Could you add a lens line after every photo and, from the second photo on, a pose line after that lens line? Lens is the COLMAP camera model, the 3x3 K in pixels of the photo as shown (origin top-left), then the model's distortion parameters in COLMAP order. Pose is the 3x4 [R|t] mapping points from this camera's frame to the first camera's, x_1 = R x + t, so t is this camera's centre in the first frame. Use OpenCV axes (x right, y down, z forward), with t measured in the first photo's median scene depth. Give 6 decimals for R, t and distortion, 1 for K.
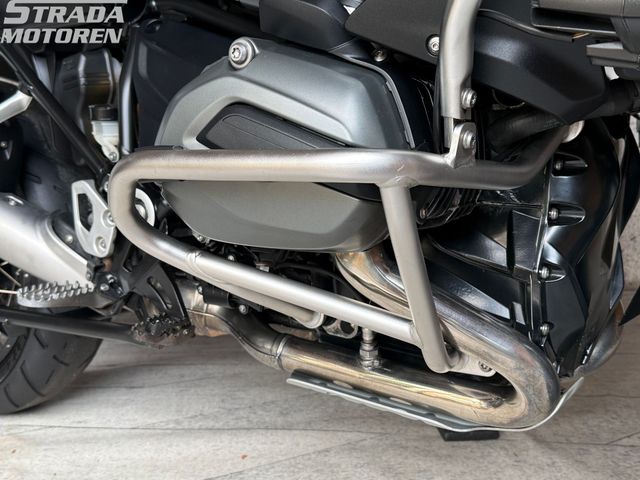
lens RADIAL K [[746.8, 0, 315.3], [0, 746.8, 243.4], [0, 0, 1]] dist [0.082291, 0.000000]
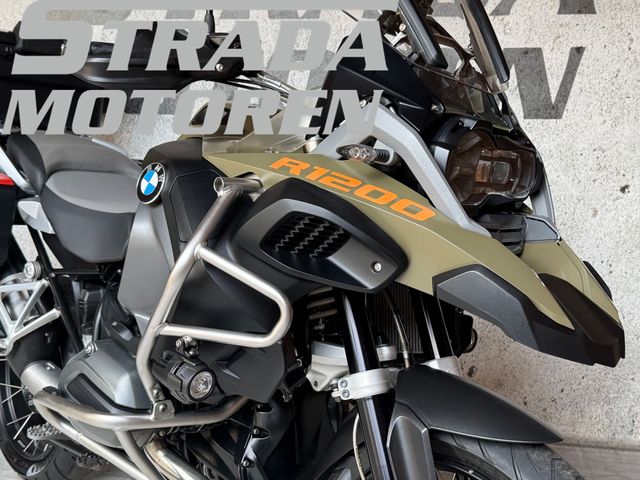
lens RADIAL K [[746.8, 0, 322.6], [0, 746.8, 247.8], [0, 0, 1]] dist [0.082291, 0.000000]
pose [[0.970754, 0.058328, -0.232884, 0.541655], [-0.076684, 0.994556, -0.070554, -0.229981], [0.227501, 0.086349, 0.969942, -0.508693]]
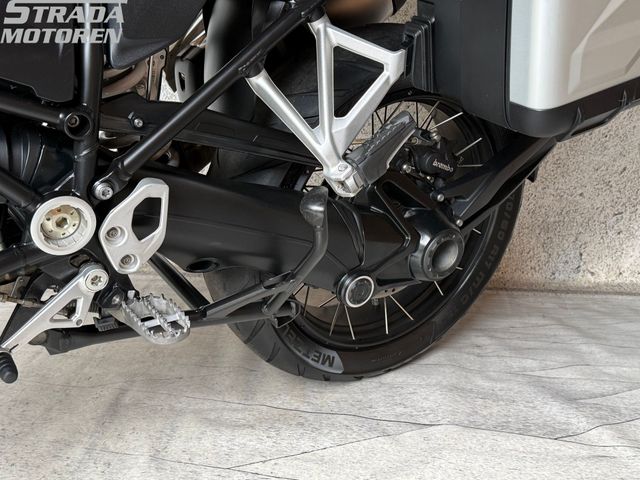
lens RADIAL K [[746.8, 0, 317.0], [0, 746.8, 225.5], [0, 0, 1]] dist [0.082291, 0.000000]
pose [[0.987745, 0.056381, -0.145538, 0.611791], [-0.054224, 0.998353, 0.018752, -0.028775], [0.146355, -0.010631, 0.989175, 0.195481]]
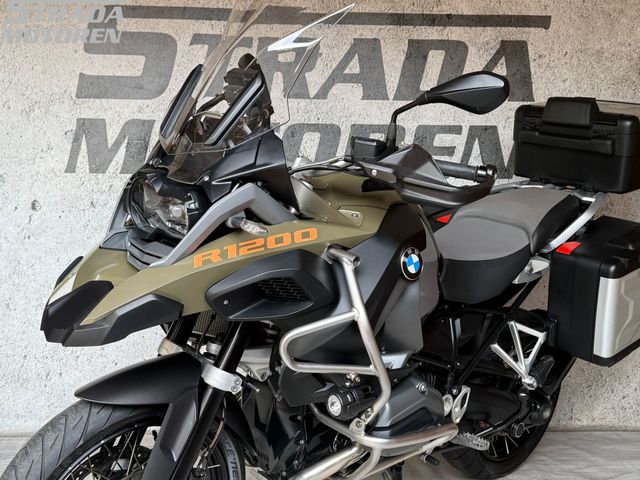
lens RADIAL K [[746.8, 0, 310.3], [0, 746.8, 243.8], [0, 0, 1]] dist [0.082291, 0.000000]
pose [[0.999855, 0.016629, 0.003537, -0.028277], [-0.015739, 0.984048, -0.177204, -0.060207], [-0.006427, 0.177123, 0.984168, -0.993589]]
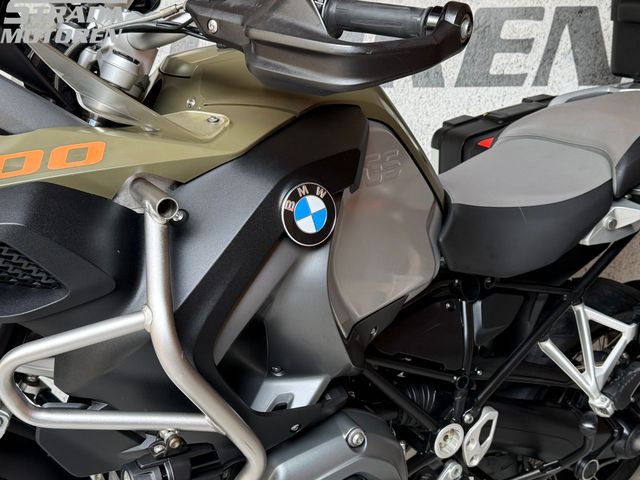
lens RADIAL K [[746.8, 0, 318.3], [0, 746.8, 240.9], [0, 0, 1]] dist [0.082291, 0.000000]
pose [[0.984641, 0.037707, -0.170471, 0.290035], [-0.054275, 0.994130, -0.093596, -0.179831], [0.165941, 0.101411, 0.980907, -0.323409]]
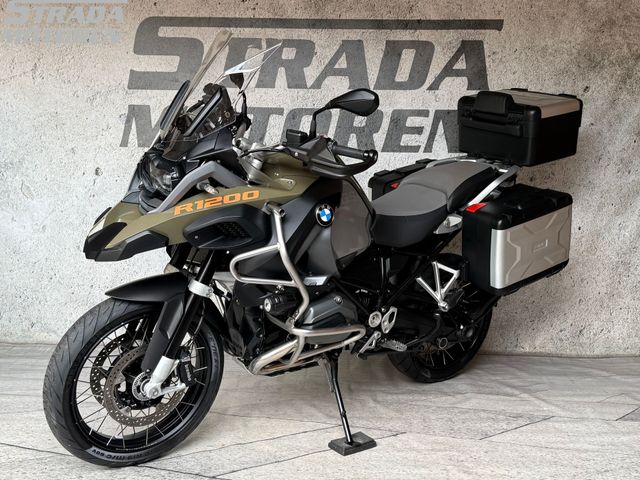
lens RADIAL K [[746.8, 0, 318.9], [0, 746.8, 241.9], [0, 0, 1]] dist [0.082291, 0.000000]
pose [[0.994987, 0.032834, -0.094460, 0.340892], [-0.044967, 0.990581, -0.129335, 0.068768], [0.089324, 0.132935, 0.987092, -1.651664]]
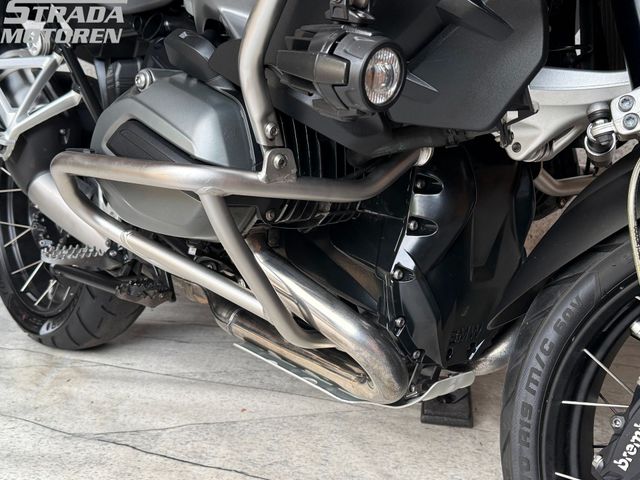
lens RADIAL K [[746.8, 0, 328.3], [0, 746.8, 237.6], [0, 0, 1]] dist [0.082291, 0.000000]
pose [[0.970840, 0.088185, -0.222917, 0.271987], [-0.084295, 0.996077, 0.026928, -0.024472], [0.224418, -0.007353, 0.974465, -0.098832]]
